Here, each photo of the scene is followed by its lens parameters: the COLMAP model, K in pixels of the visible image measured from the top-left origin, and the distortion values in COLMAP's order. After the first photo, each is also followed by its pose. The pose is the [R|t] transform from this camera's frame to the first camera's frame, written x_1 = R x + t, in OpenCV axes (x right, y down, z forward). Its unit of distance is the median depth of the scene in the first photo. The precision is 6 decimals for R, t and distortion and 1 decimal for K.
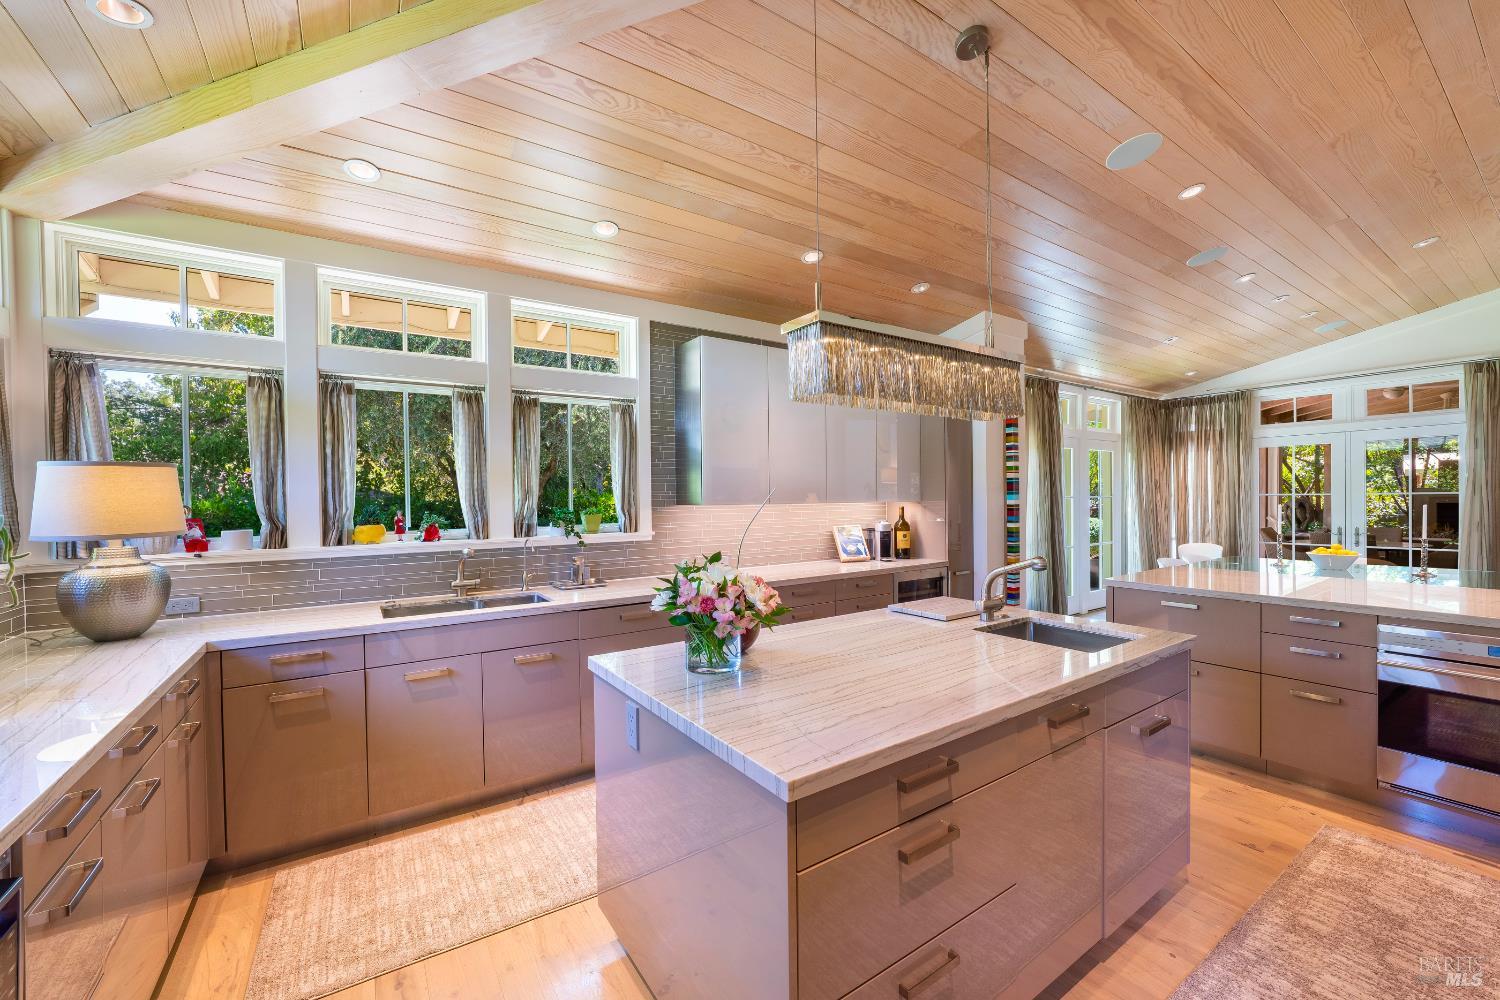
lens RADIAL K [[596.3, 0, 753.3], [0, 596.3, 501.8], [0, 0, 1]] dist [-0.000892, 0.000217]
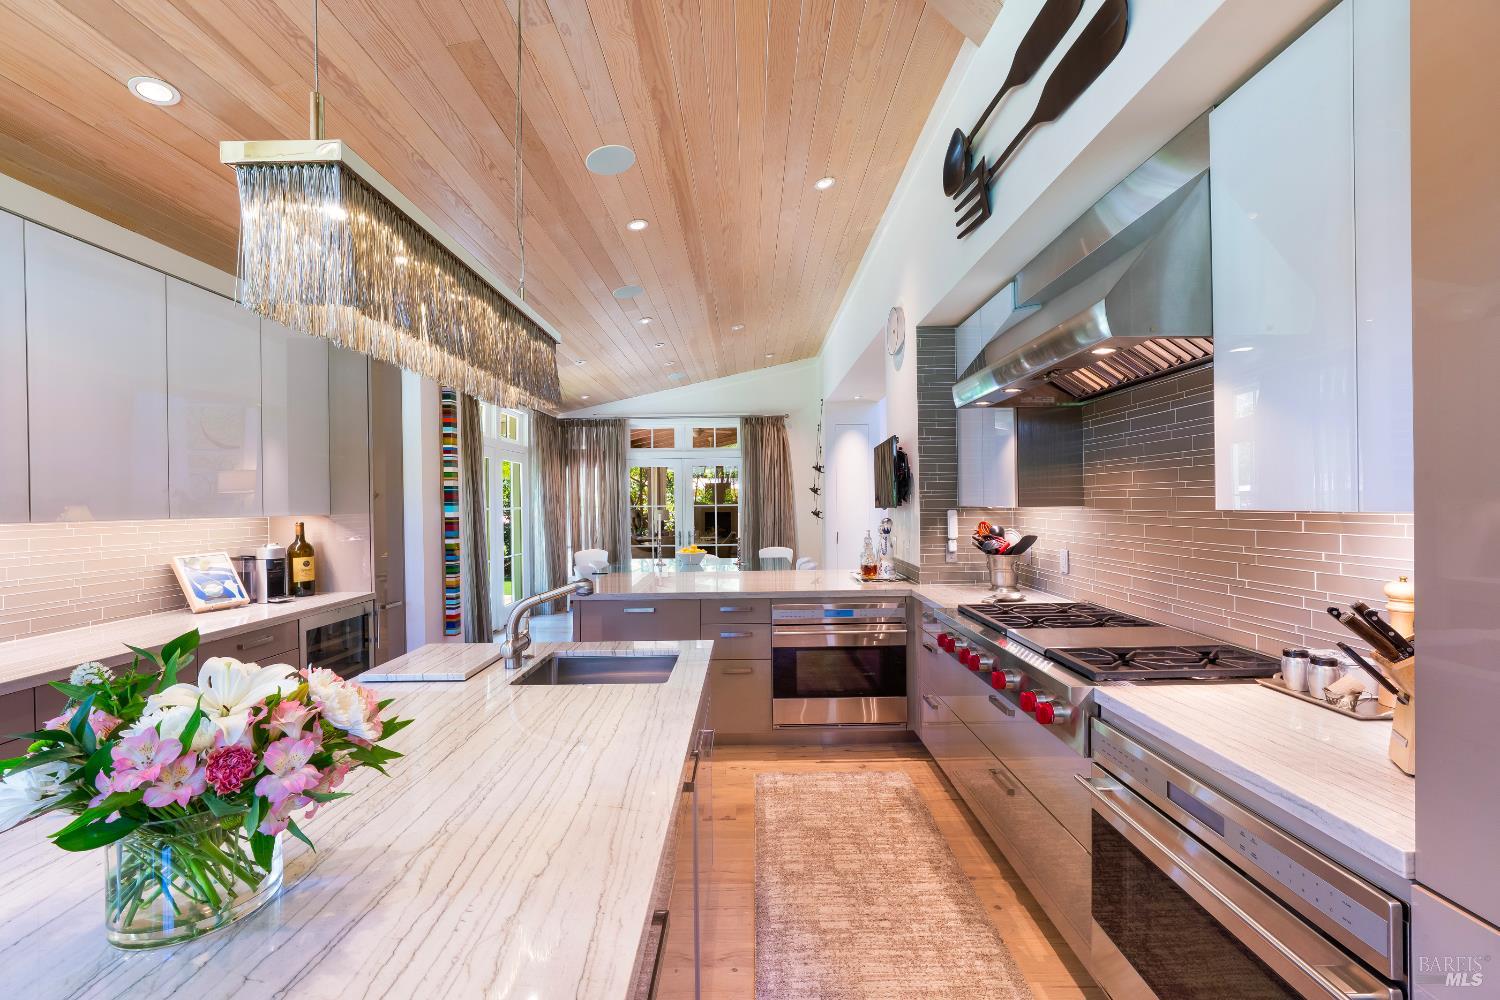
lens RADIAL K [[612.5, 0, 749.4], [0, 612.5, 507.5], [0, 0, 1]] dist [-0.008645, 0.000076]
pose [[0.568846, -0.000989, 0.822444, -0.043161], [0.010395, 0.999928, -0.005987, 0.000068], [-0.822378, 0.011955, 0.568815, 0.149709]]
